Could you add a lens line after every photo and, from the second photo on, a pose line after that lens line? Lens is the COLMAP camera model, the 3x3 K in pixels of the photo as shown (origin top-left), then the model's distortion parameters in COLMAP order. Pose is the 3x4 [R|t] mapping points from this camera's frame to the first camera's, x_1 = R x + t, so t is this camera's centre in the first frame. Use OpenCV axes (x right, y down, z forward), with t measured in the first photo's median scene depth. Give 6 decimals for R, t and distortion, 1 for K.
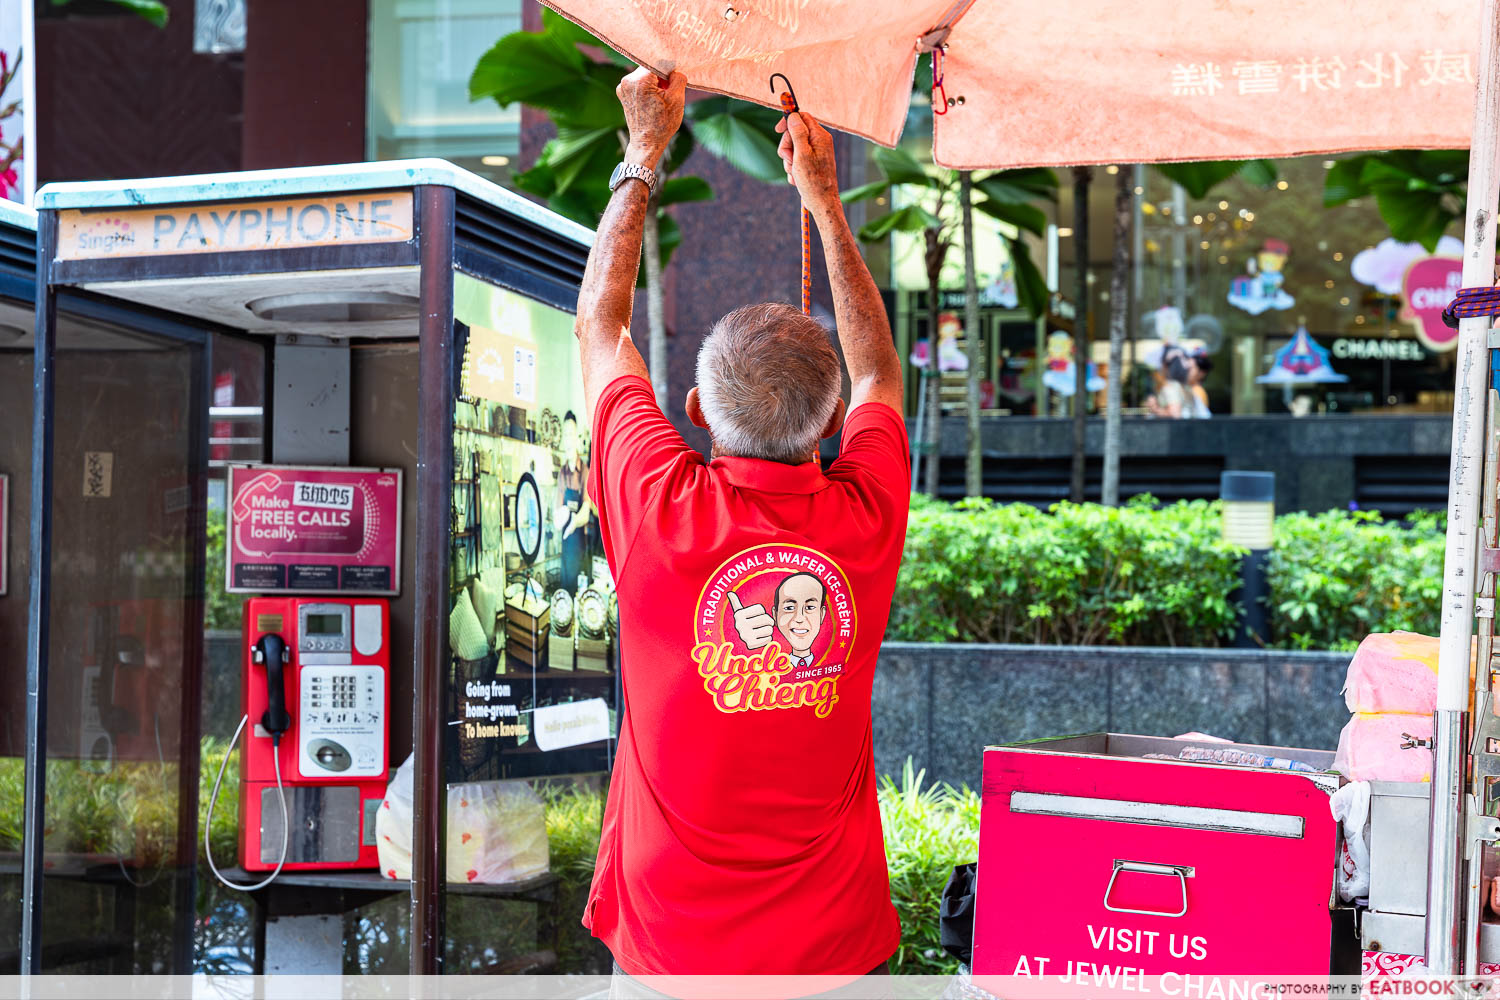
lens RADIAL K [[2680.3, 0, 752.7], [0, 2680.3, 513.5], [0, 0, 1]] dist [-0.211616, 0.000000]
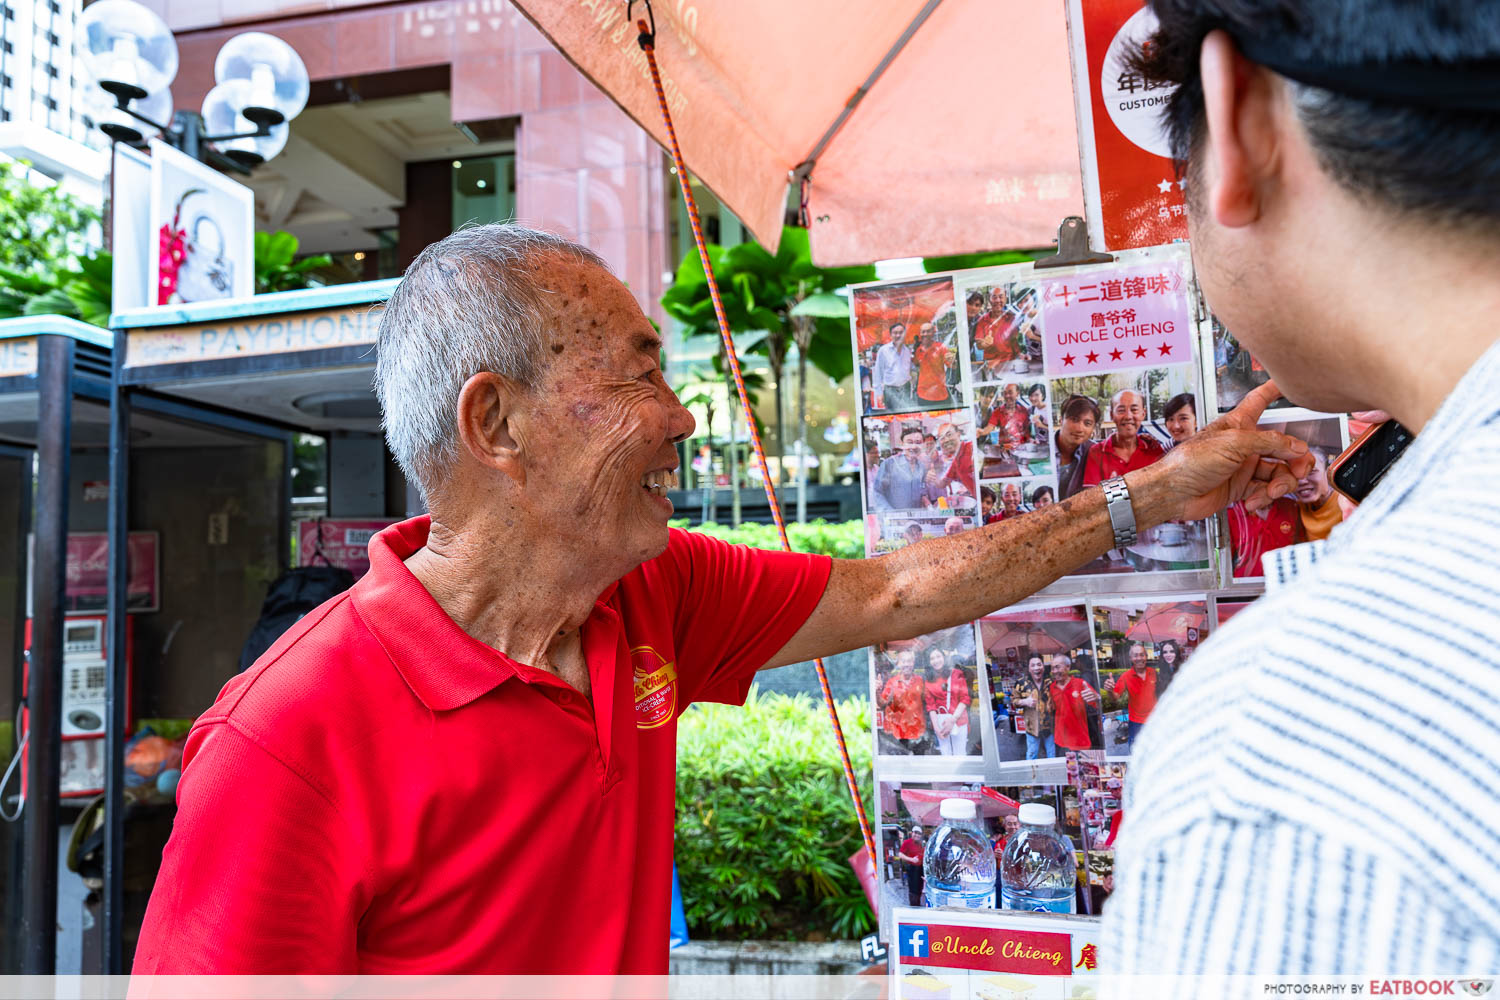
lens RADIAL K [[991.1, 0, 749.8], [0, 991.1, 492.5], [0, 0, 1]] dist [-0.008521, -0.006952]
pose [[0.990739, -0.035614, 0.131025, -0.022399], [0.040784, 0.998483, -0.036984, -0.002873], [-0.129509, 0.041986, 0.990689, 0.471091]]
